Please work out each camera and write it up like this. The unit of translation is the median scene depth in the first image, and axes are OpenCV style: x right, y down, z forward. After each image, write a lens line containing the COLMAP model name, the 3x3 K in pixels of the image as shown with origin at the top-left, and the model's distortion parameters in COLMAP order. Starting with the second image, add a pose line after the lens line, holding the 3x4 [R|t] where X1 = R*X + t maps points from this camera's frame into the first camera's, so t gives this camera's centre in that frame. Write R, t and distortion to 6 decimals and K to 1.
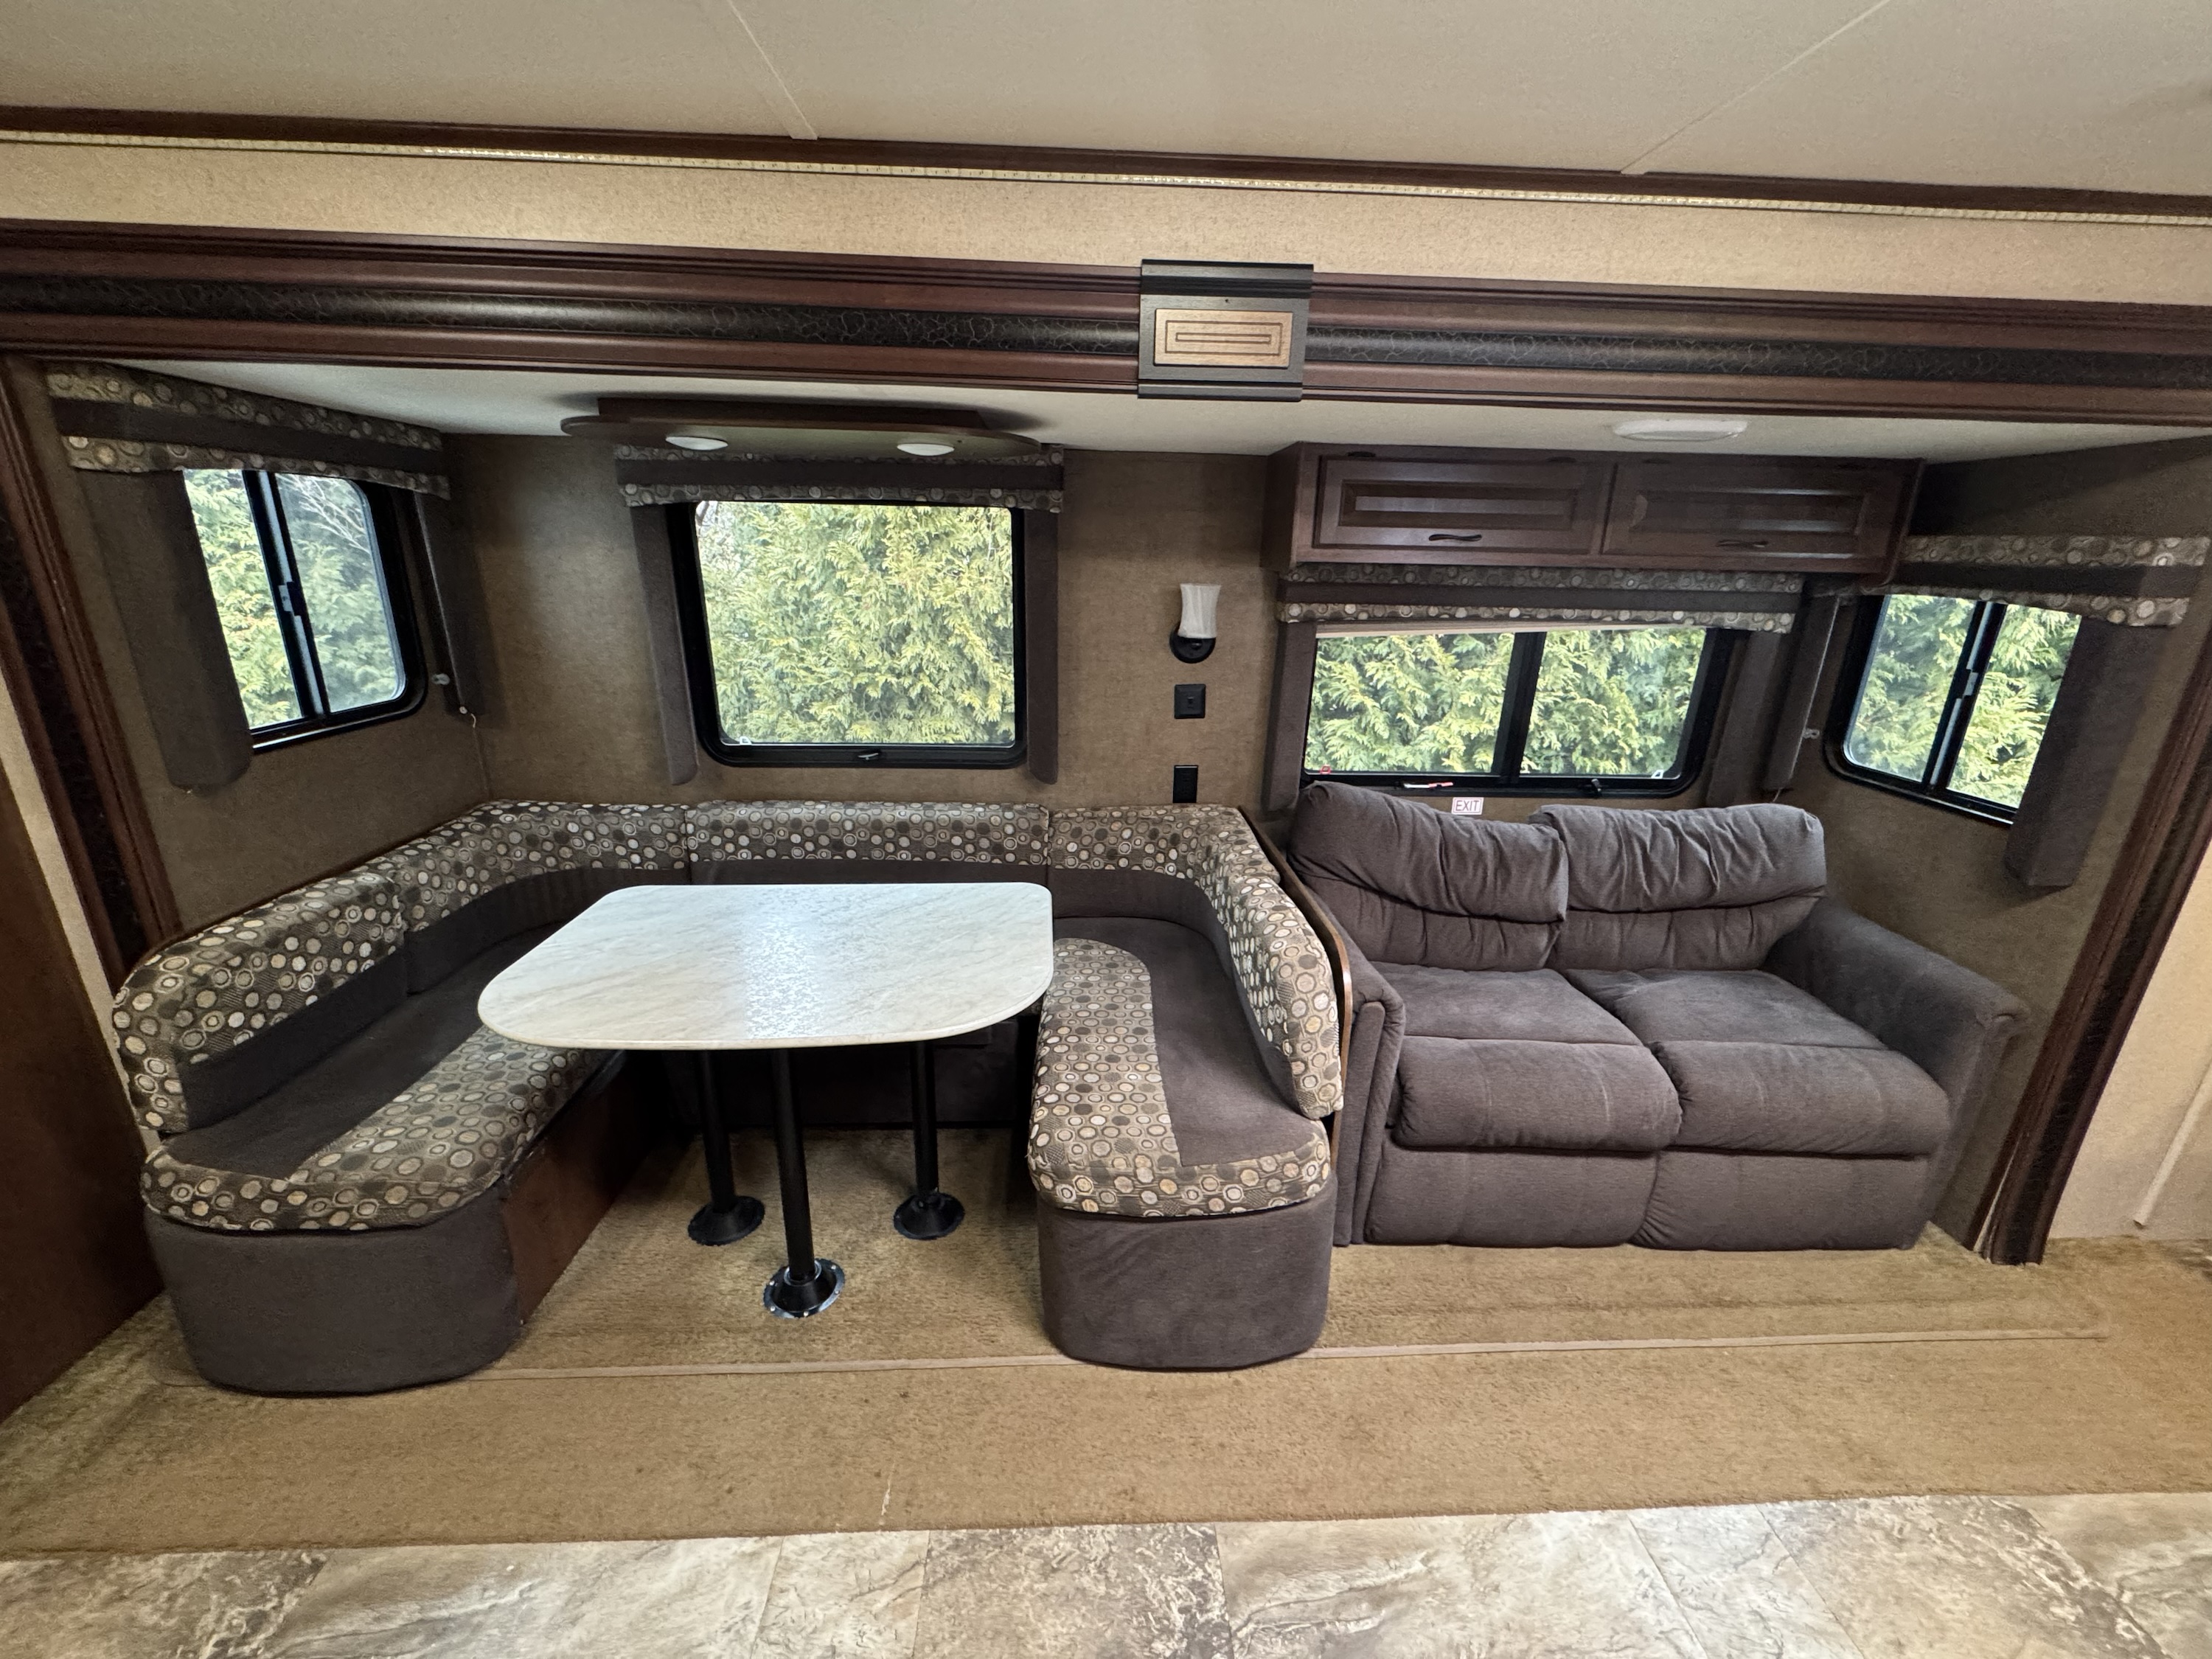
lens RADIAL K [[881.5, 0, 1106.1], [0, 881.5, 828.1], [0, 0, 1]] dist [-0.002508, -0.000240]
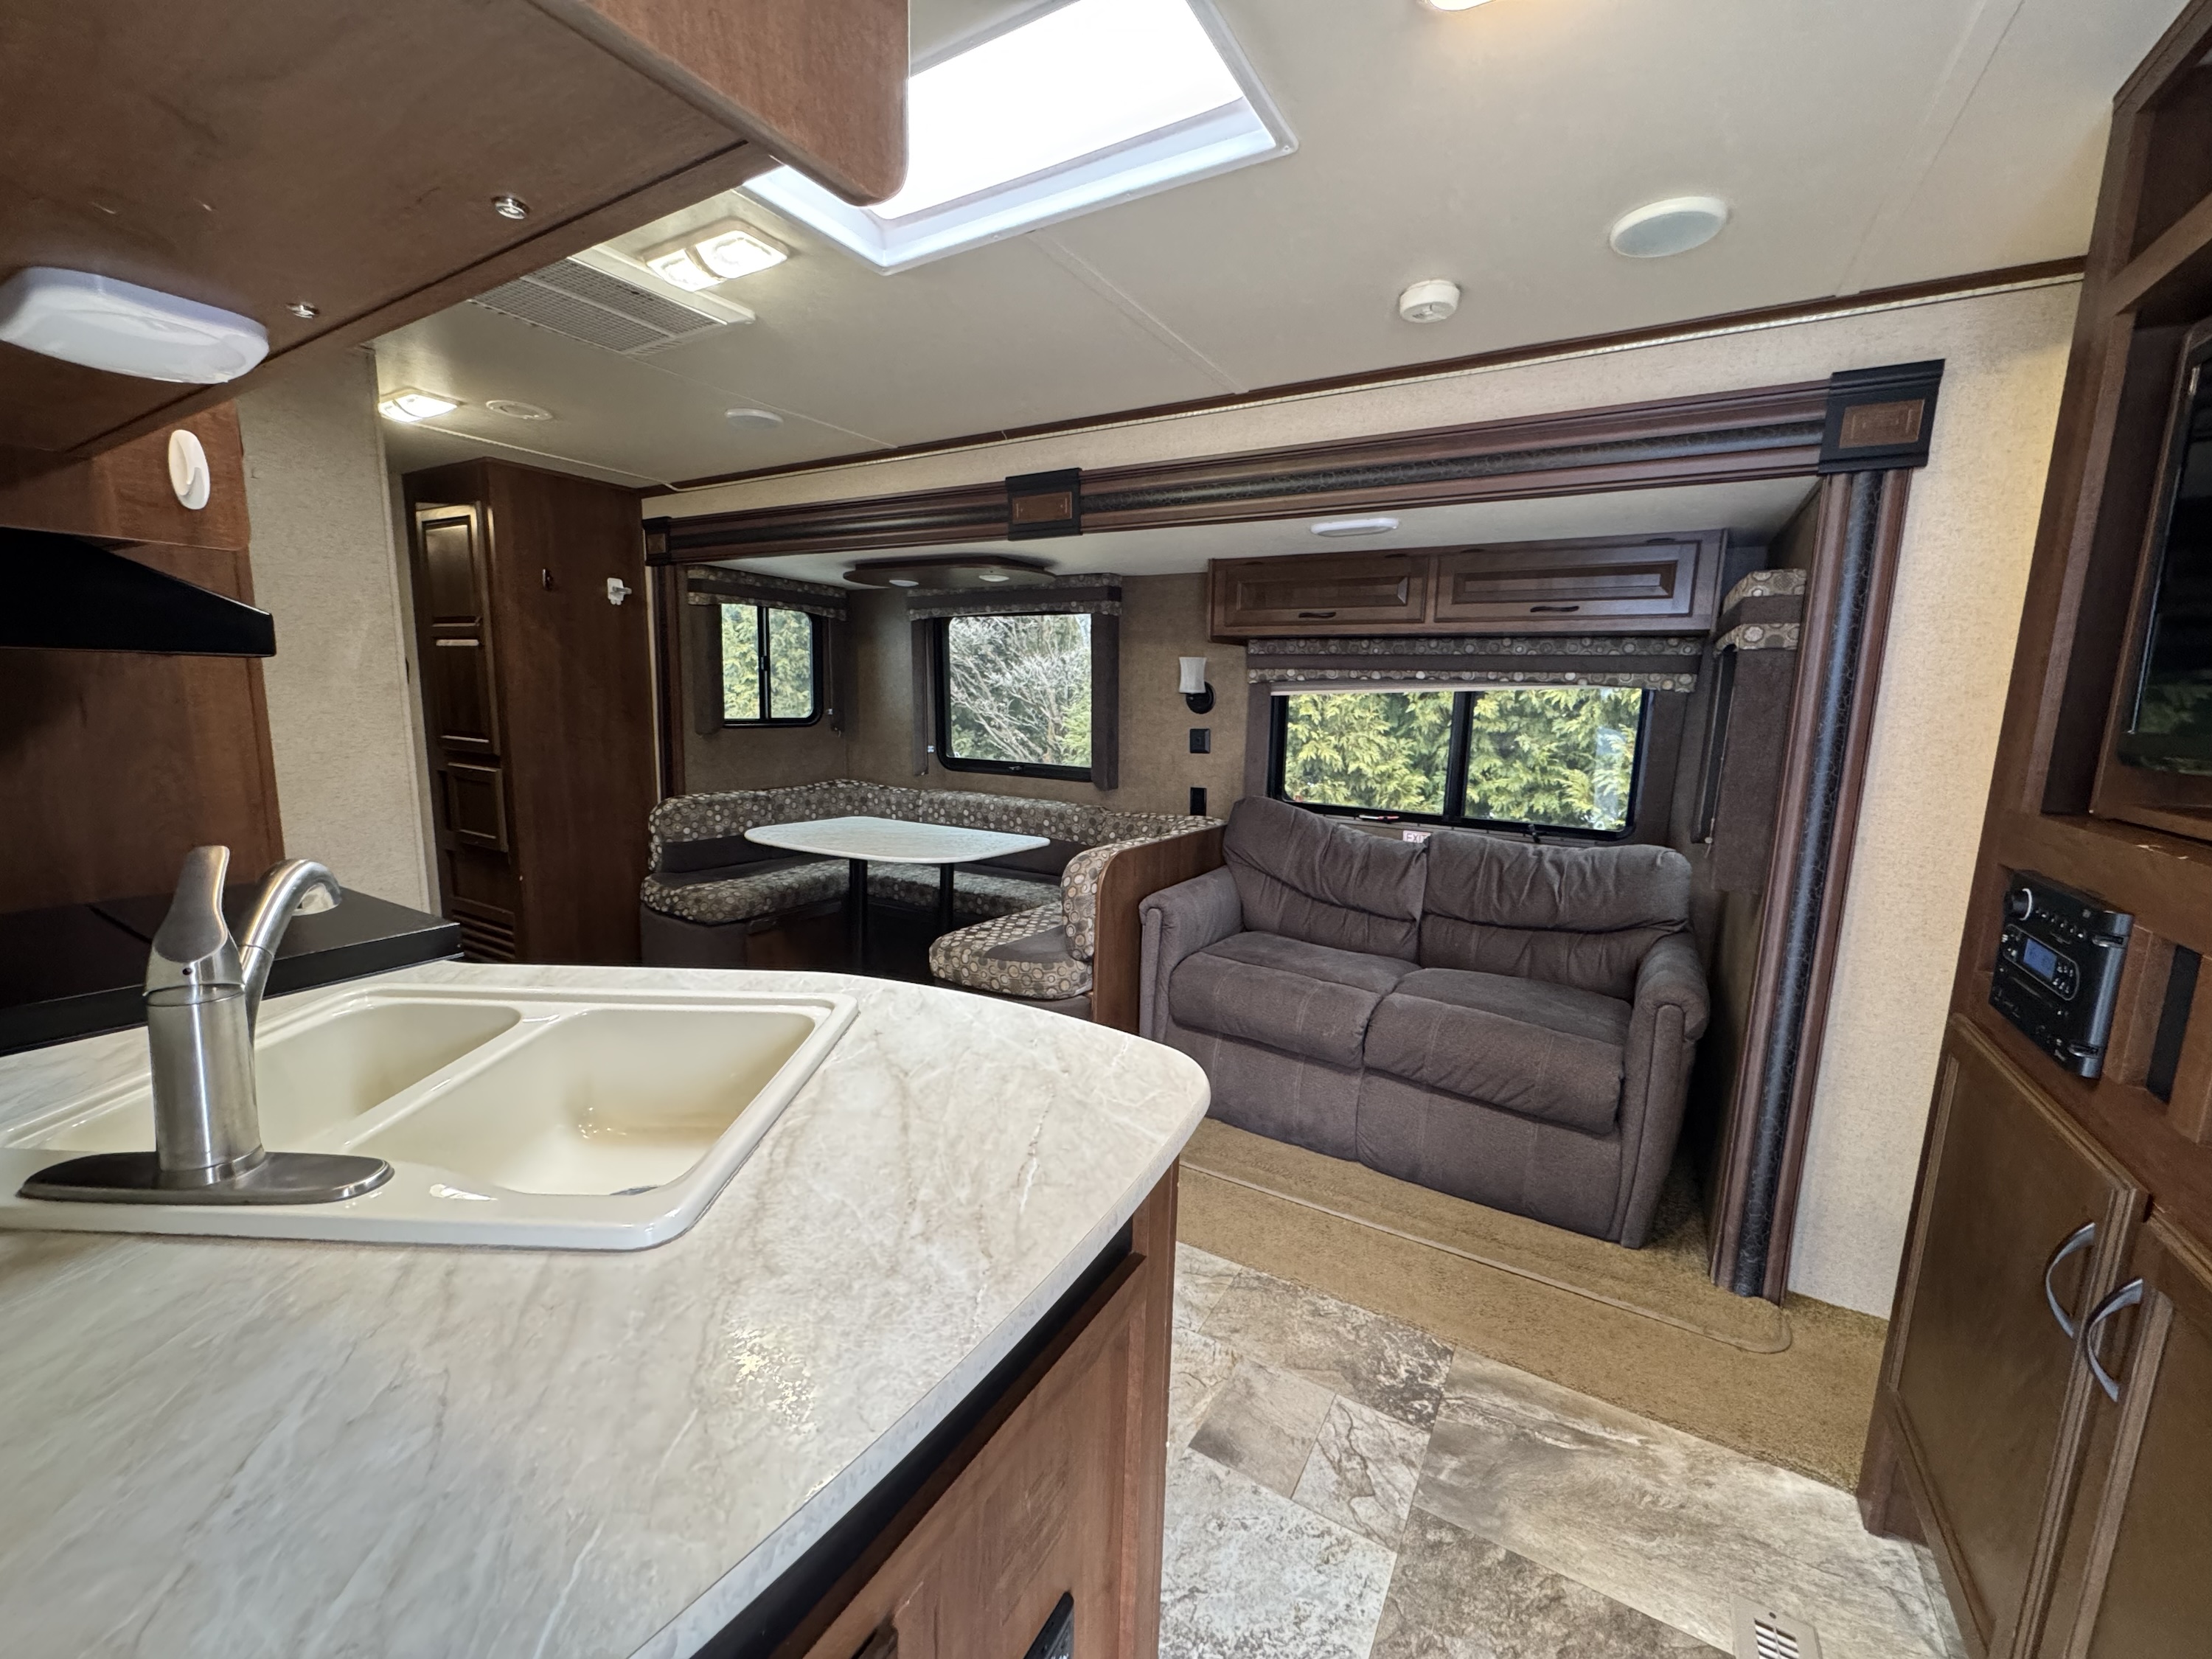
lens RADIAL K [[876.1, 0, 1101.5], [0, 876.1, 827.3], [0, 0, 1]] dist [0.000628, 0.000107]
pose [[0.837038, 0.085513, -0.540420, 0.964338], [-0.174642, 0.977802, -0.115775, 0.237660], [0.518524, 0.191288, 0.833392, -0.291574]]
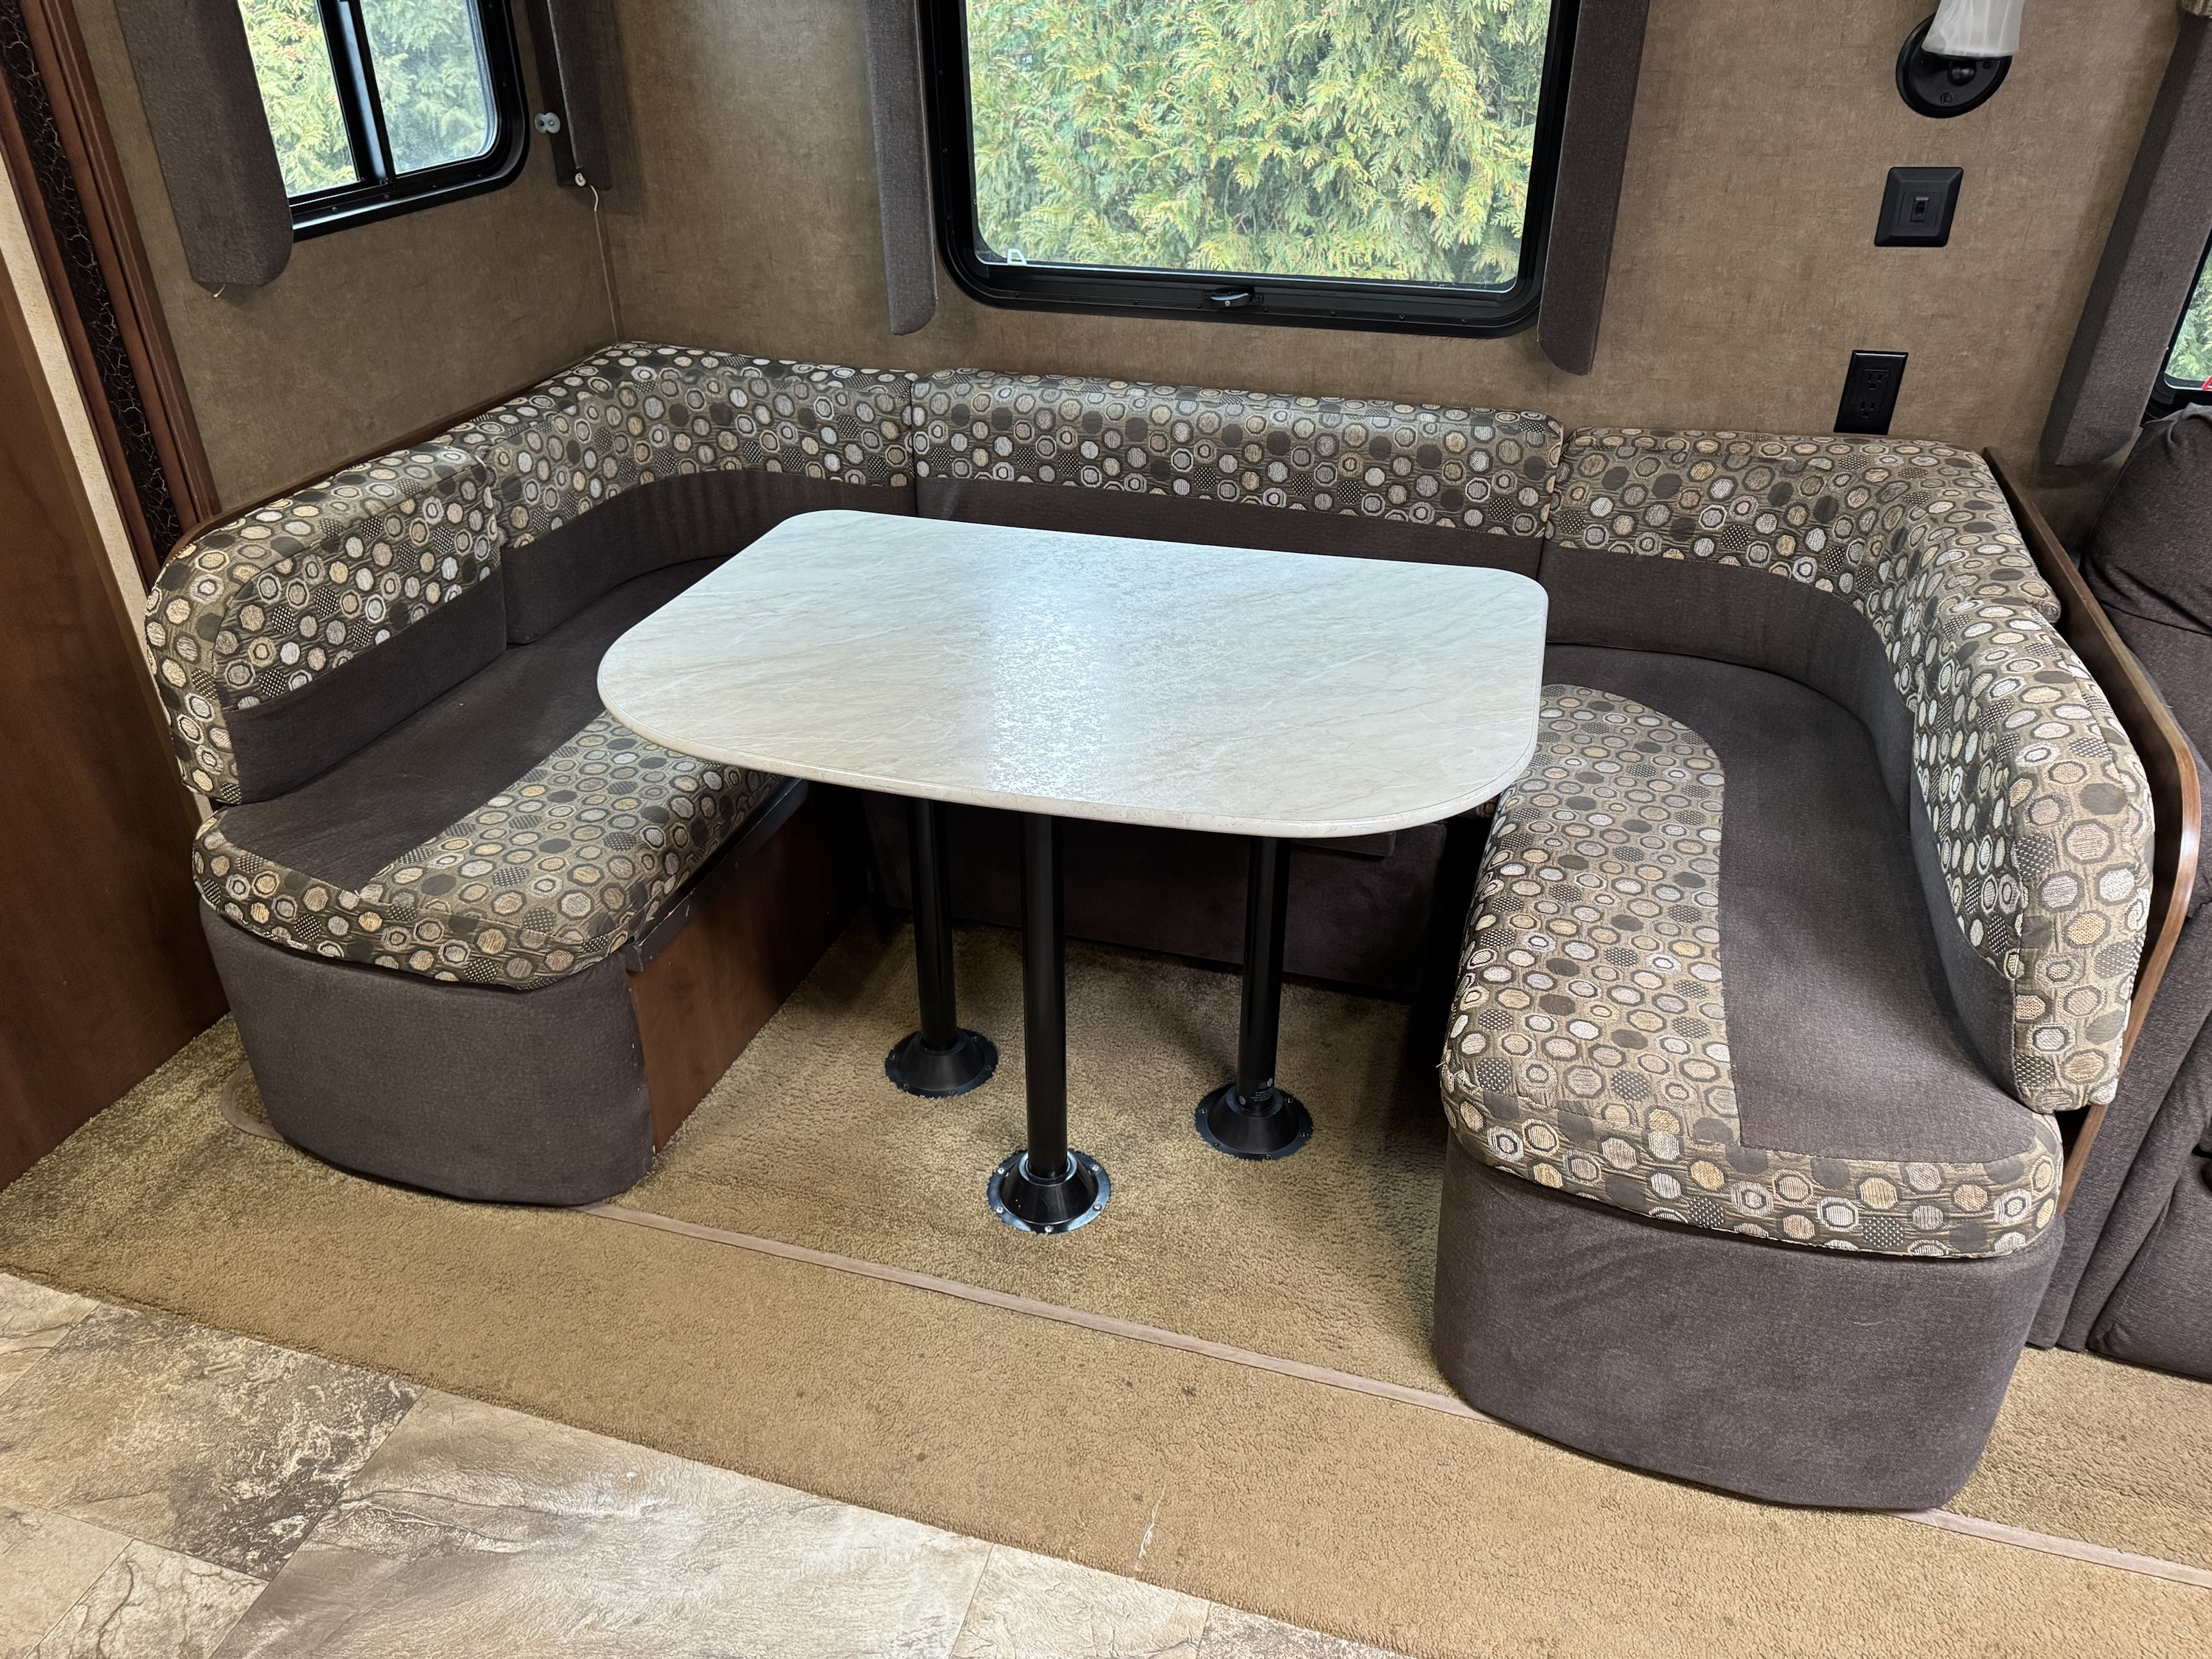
lens RADIAL K [[1546.5, 0, 1100.4], [0, 1546.5, 835.5], [0, 0, 1]] dist [0.113037, -0.183525]
pose [[0.943350, 0.151716, -0.295081, -0.020912], [-0.078180, 0.965933, 0.246700, 0.005553], [0.322457, -0.209655, 0.923074, 0.046951]]
